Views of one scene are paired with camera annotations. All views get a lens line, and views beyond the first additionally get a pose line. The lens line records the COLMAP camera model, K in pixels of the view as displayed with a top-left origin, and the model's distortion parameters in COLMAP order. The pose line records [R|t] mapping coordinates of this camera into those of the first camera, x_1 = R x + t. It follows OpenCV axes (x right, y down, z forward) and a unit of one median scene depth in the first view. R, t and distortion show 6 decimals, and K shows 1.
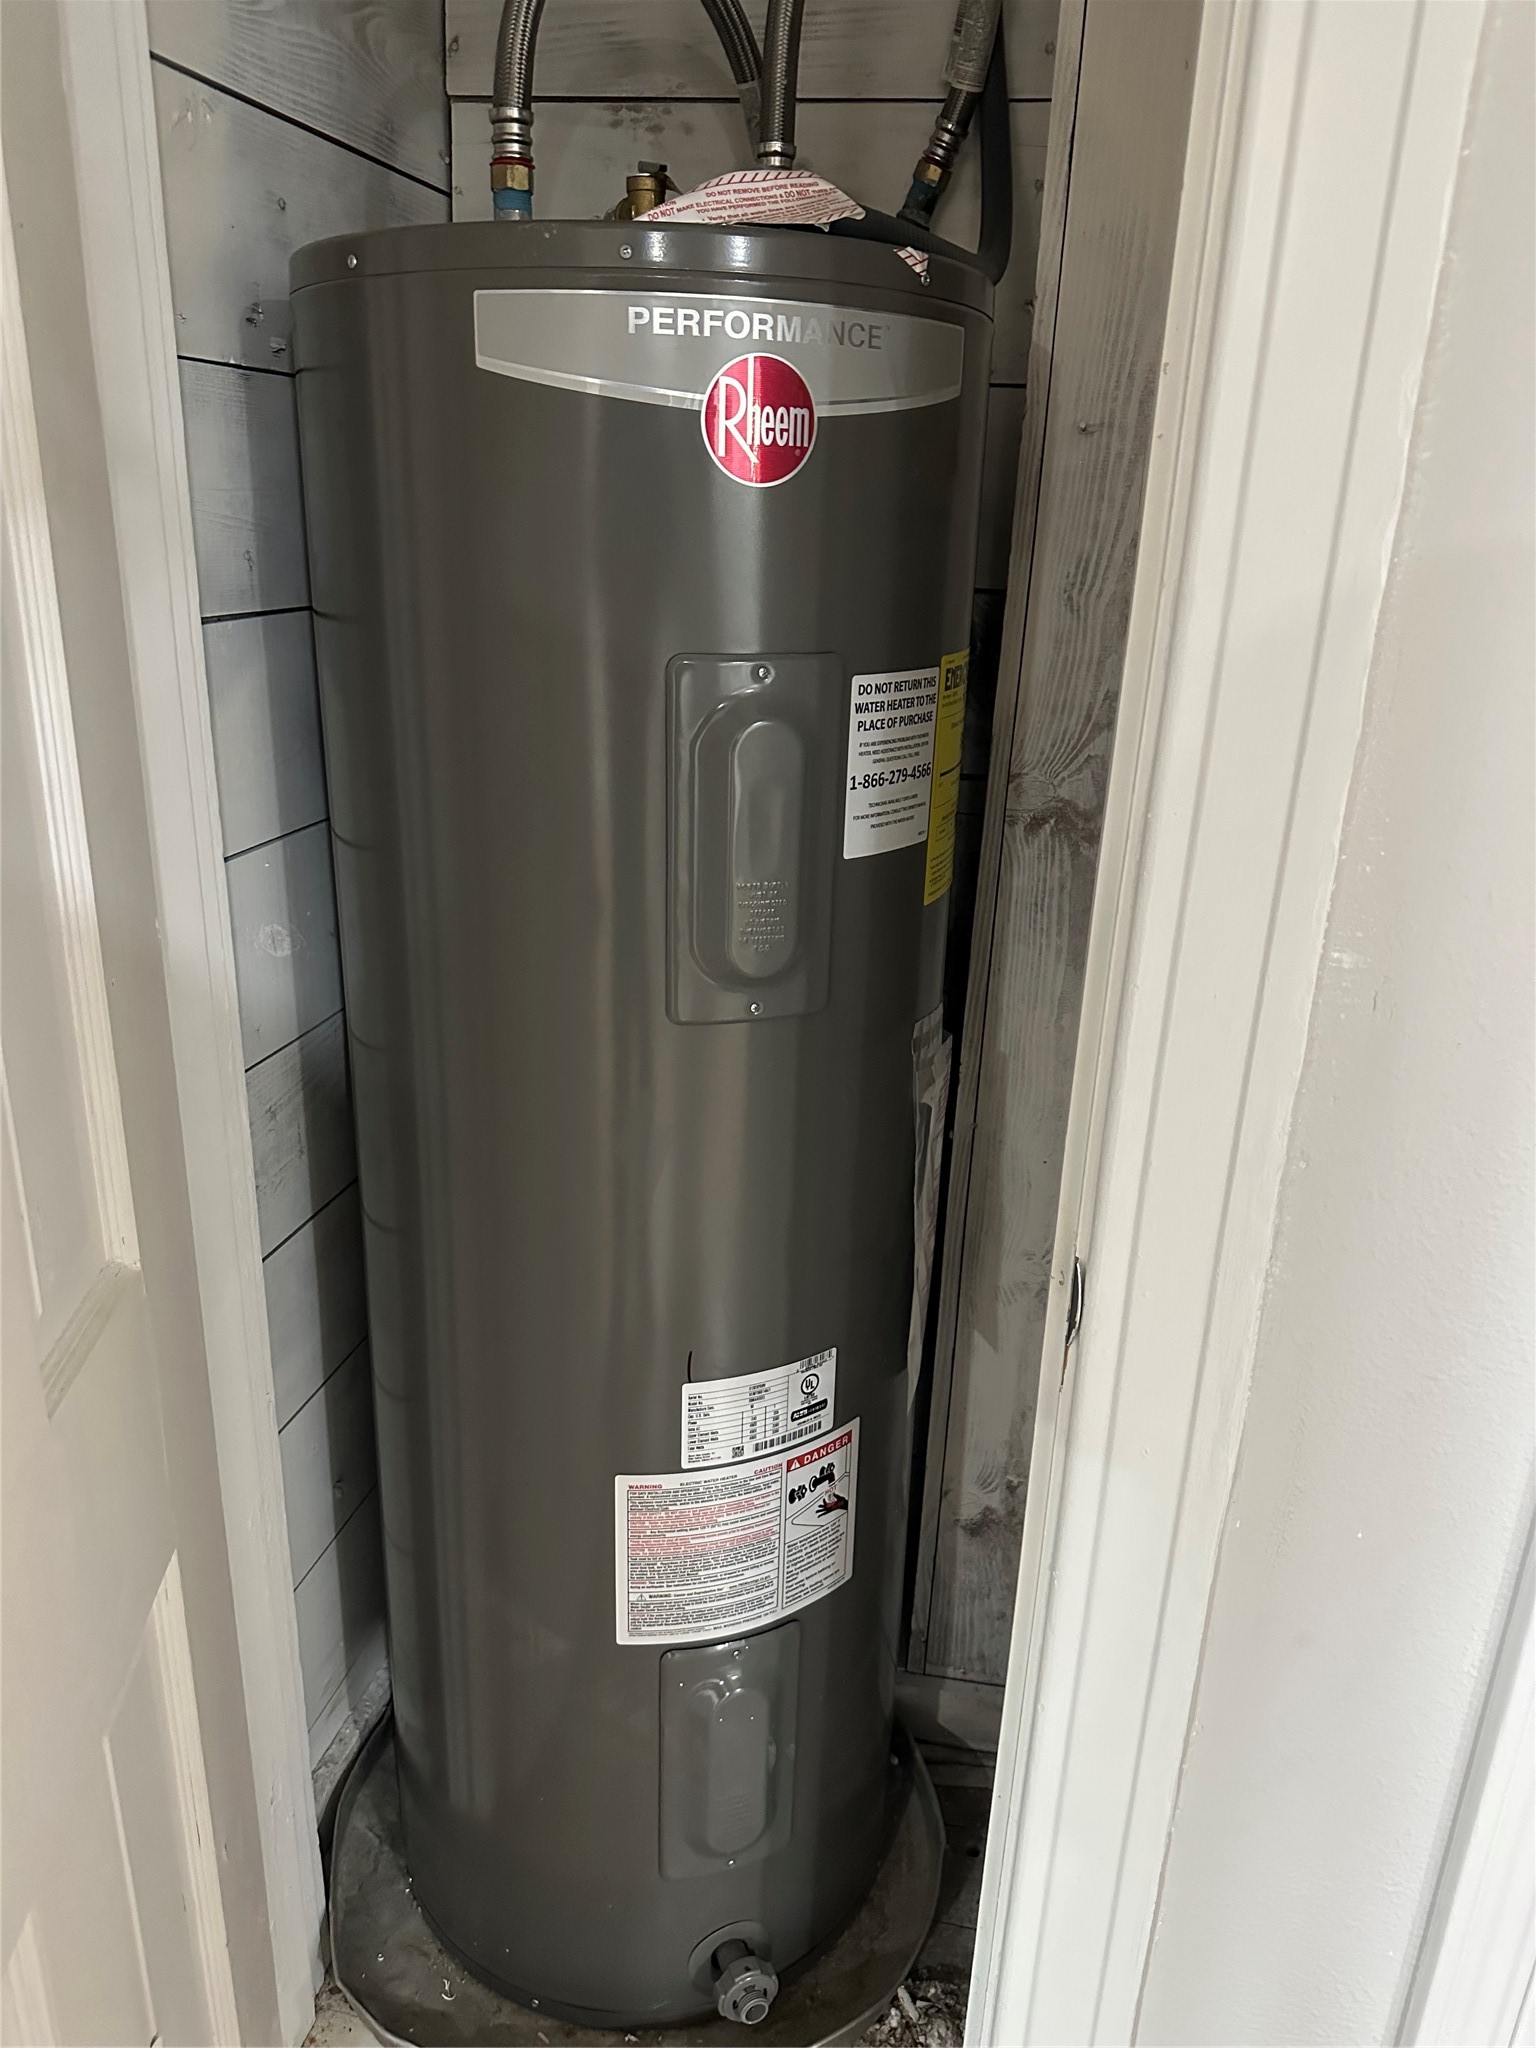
lens RADIAL K [[1430.0, 0, 768.0], [0, 1430.0, 1024.0], [0, 0, 1]] dist [0.159635, -0.247952]
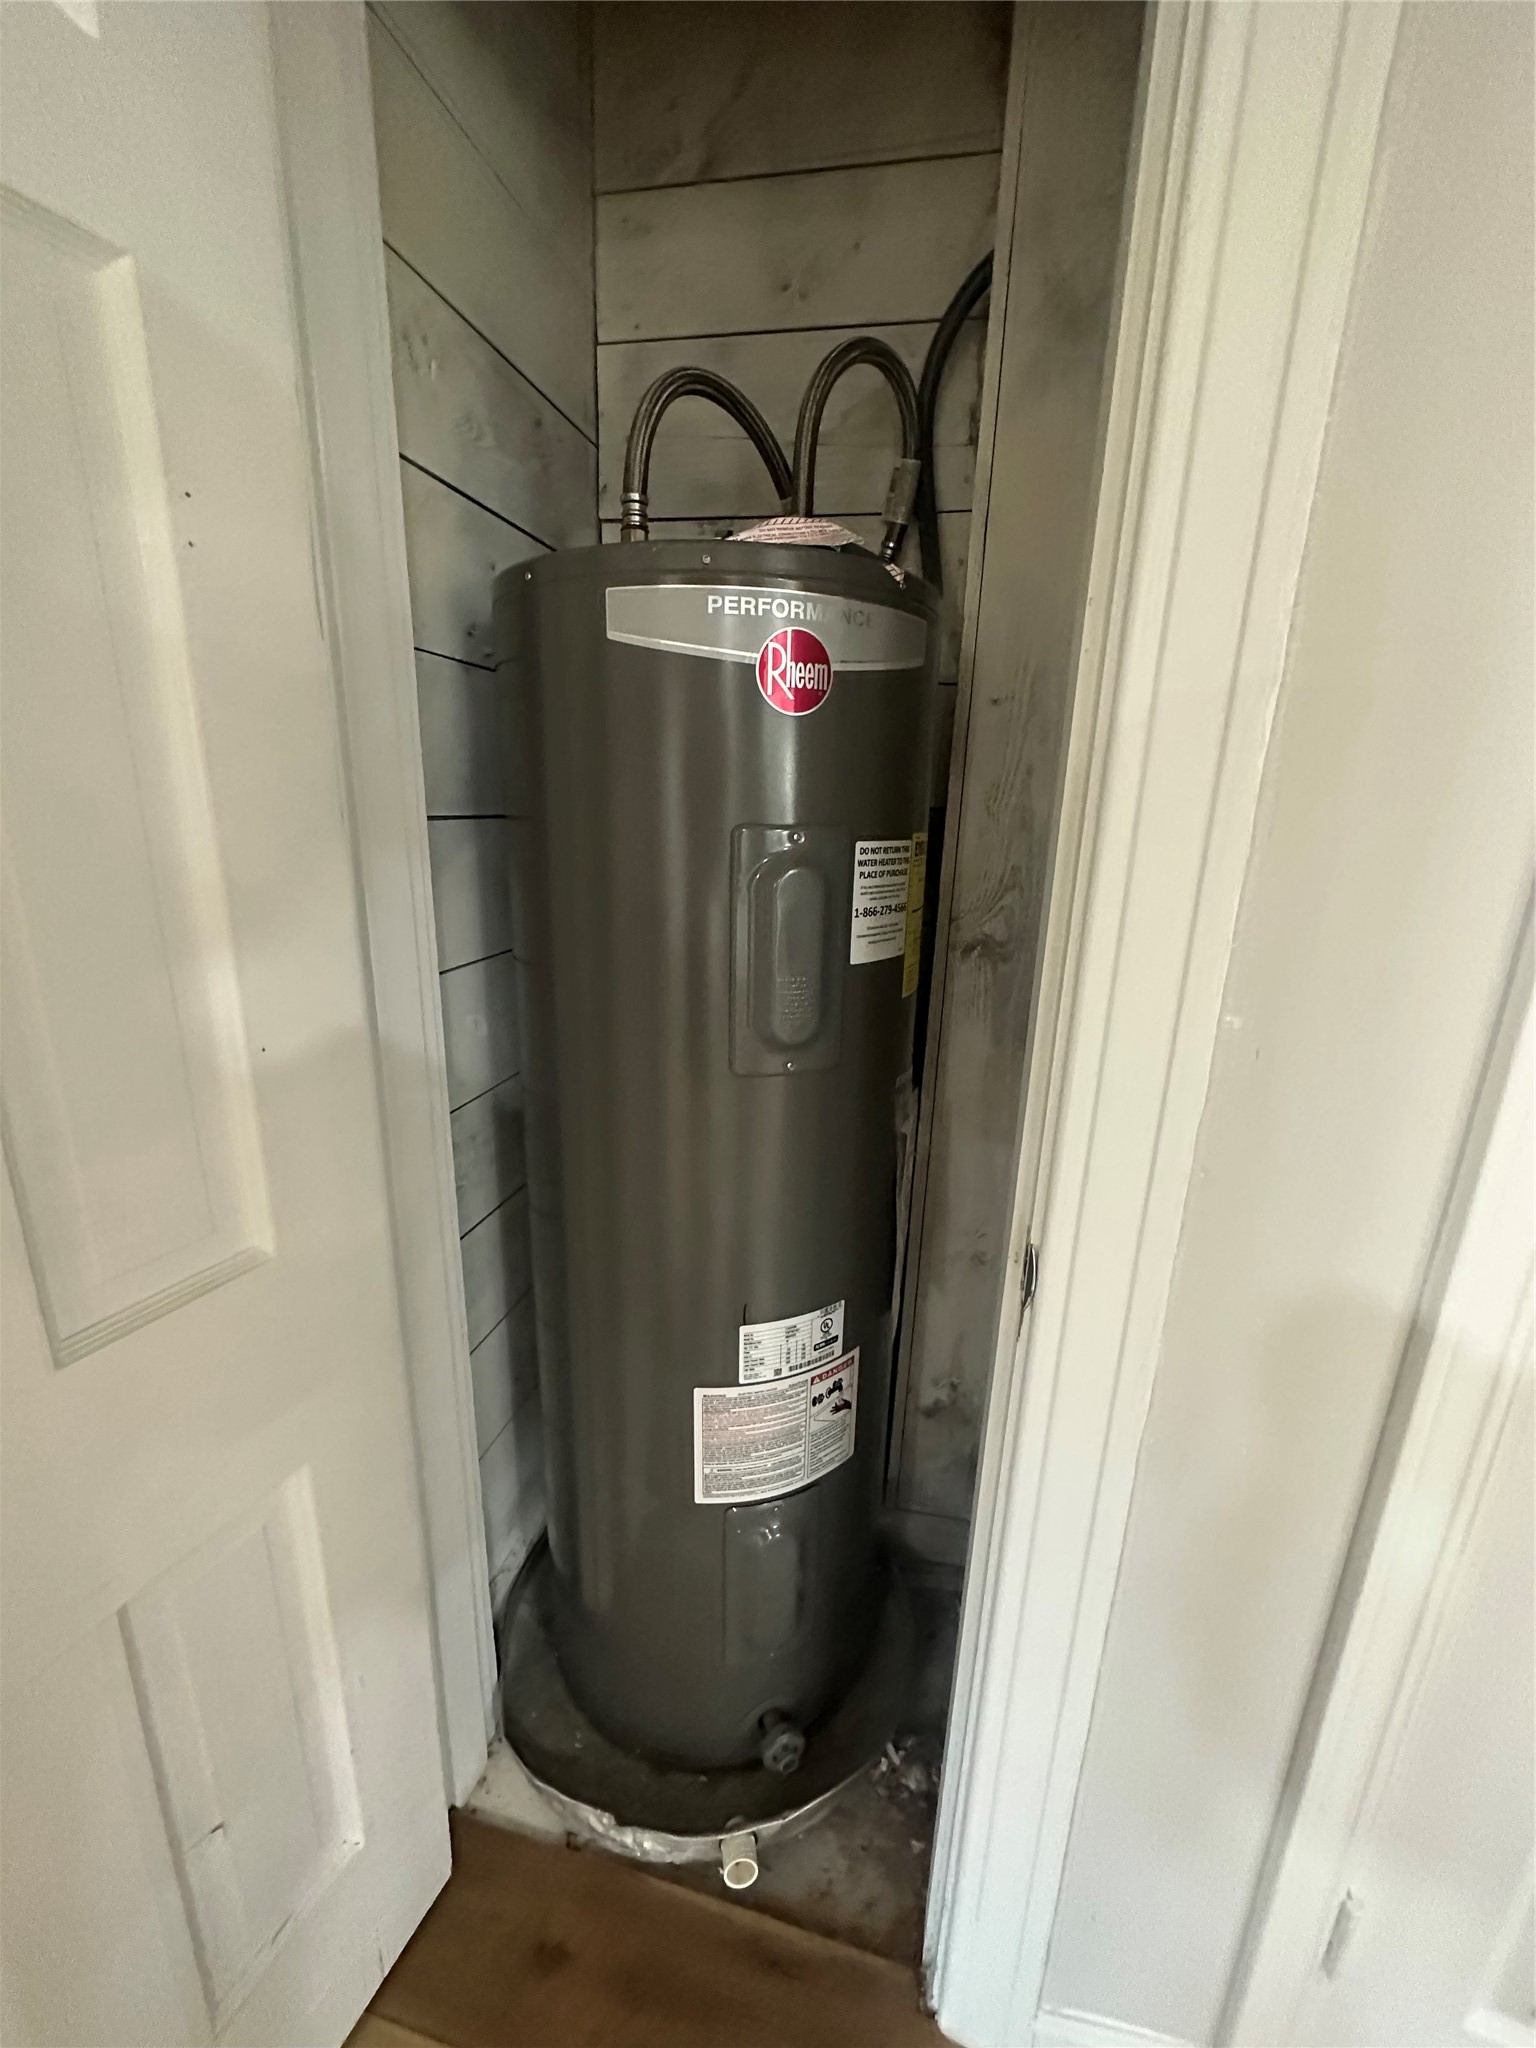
lens RADIAL K [[815.4, 0, 768.0], [0, 815.4, 1024.0], [0, 0, 1]] dist [-0.002781, -0.000440]
pose [[0.999850, -0.002469, -0.017131, -0.016096], [0.001099, 0.996832, -0.079532, 0.011230], [0.017273, 0.079502, 0.996685, 0.156307]]
